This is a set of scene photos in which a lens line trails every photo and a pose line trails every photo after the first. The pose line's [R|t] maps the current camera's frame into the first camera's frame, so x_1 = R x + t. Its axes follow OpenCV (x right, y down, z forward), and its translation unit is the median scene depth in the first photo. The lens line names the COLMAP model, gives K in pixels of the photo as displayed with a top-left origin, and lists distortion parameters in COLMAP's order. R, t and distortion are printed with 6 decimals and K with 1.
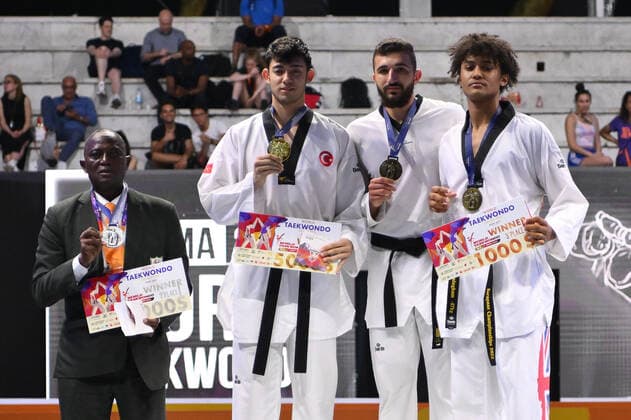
lens RADIAL K [[2347.8, 0, 314.3], [0, 2347.8, 205.4], [0, 0, 1]] dist [0.088539, 0.000000]
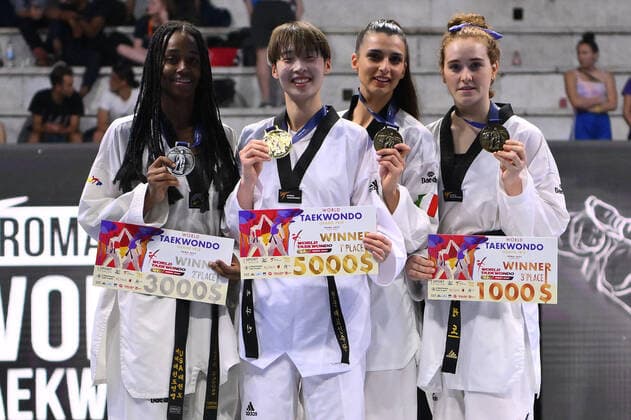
lens RADIAL K [[2347.8, 0, 317.5], [0, 2347.8, 206.8], [0, 0, 1]] dist [0.088539, 0.000000]
pose [[0.999695, 0.001236, 0.024653, 0.009167], [-0.001650, 0.999858, 0.016762, -0.007229], [-0.024629, -0.016798, 0.999556, 0.207484]]
